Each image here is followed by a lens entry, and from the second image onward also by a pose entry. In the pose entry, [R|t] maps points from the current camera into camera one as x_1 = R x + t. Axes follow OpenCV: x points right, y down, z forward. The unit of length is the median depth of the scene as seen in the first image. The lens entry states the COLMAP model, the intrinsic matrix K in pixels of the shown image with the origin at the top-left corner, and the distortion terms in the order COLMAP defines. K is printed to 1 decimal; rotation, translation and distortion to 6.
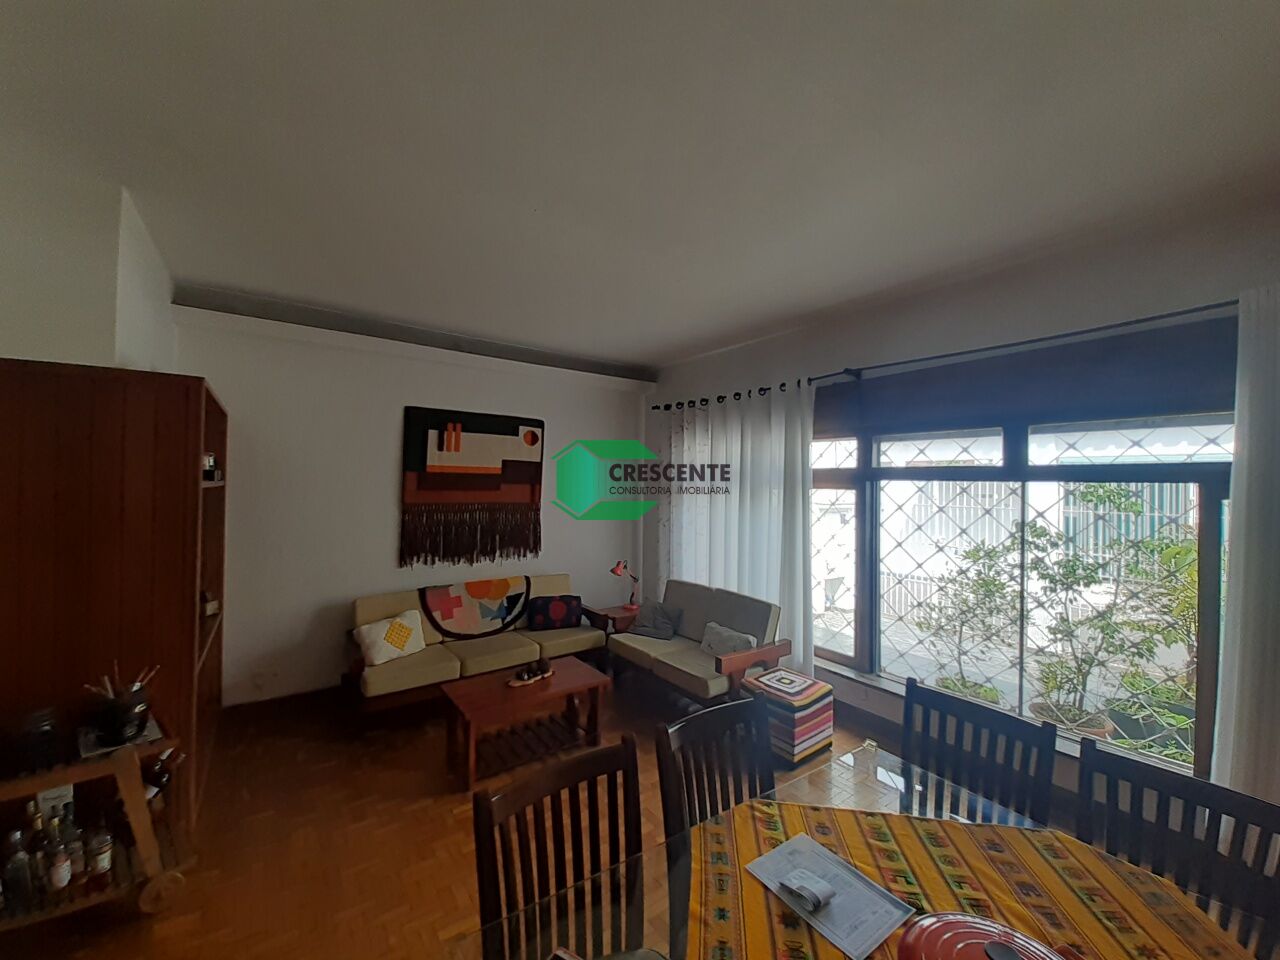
lens RADIAL K [[510.7, 0, 657.8], [0, 510.7, 484.6], [0, 0, 1]] dist [0.015018, -0.007306]
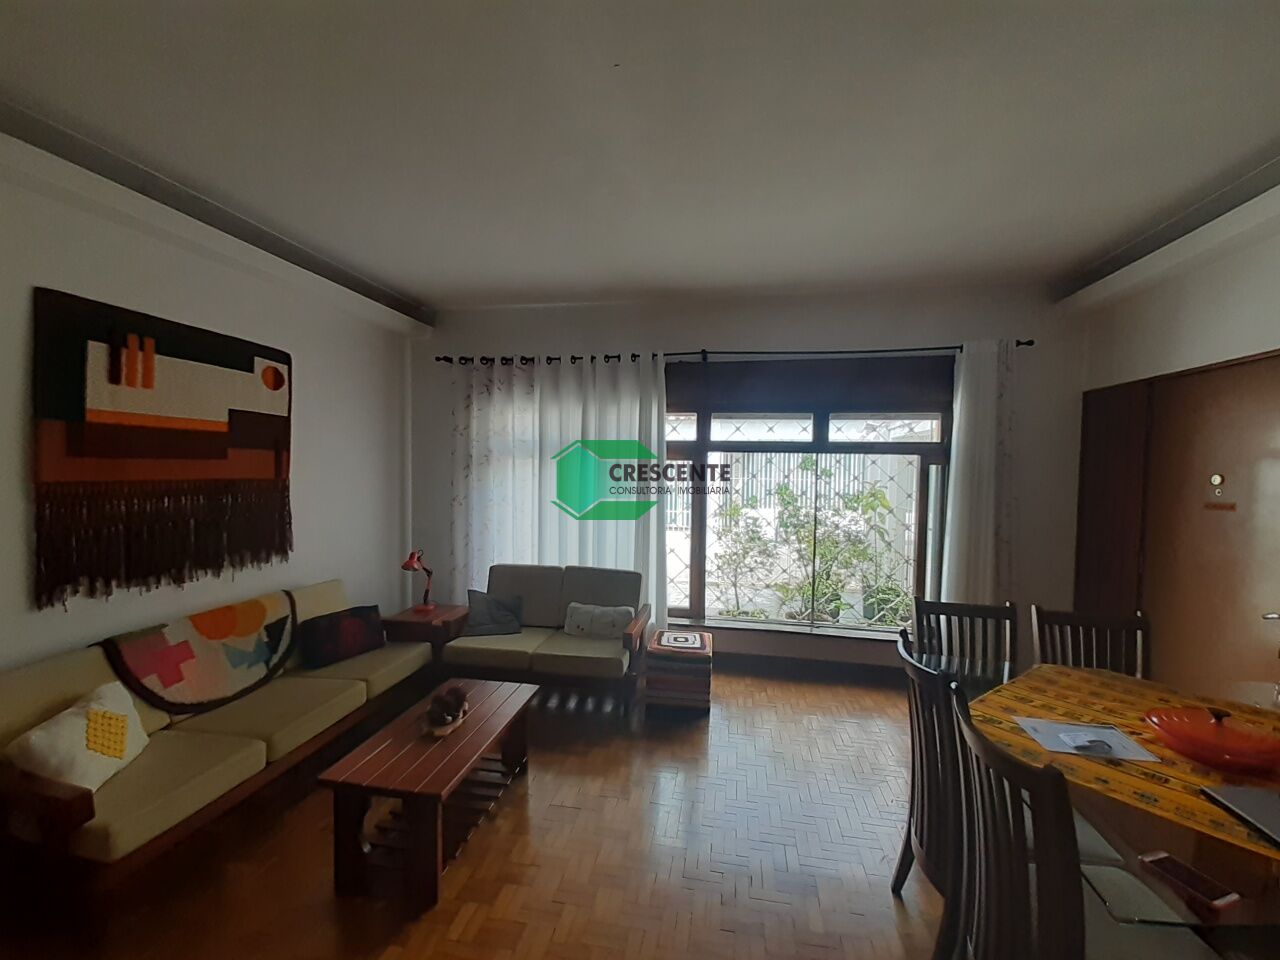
lens RADIAL K [[510.7, 0, 646.4], [0, 510.7, 483.5], [0, 0, 1]] dist [0.015018, -0.007306]
pose [[0.725866, -0.025031, 0.687381, -0.393458], [-0.005286, 0.999105, 0.041964, 0.012935], [-0.687816, -0.034094, 0.725084, 0.221610]]
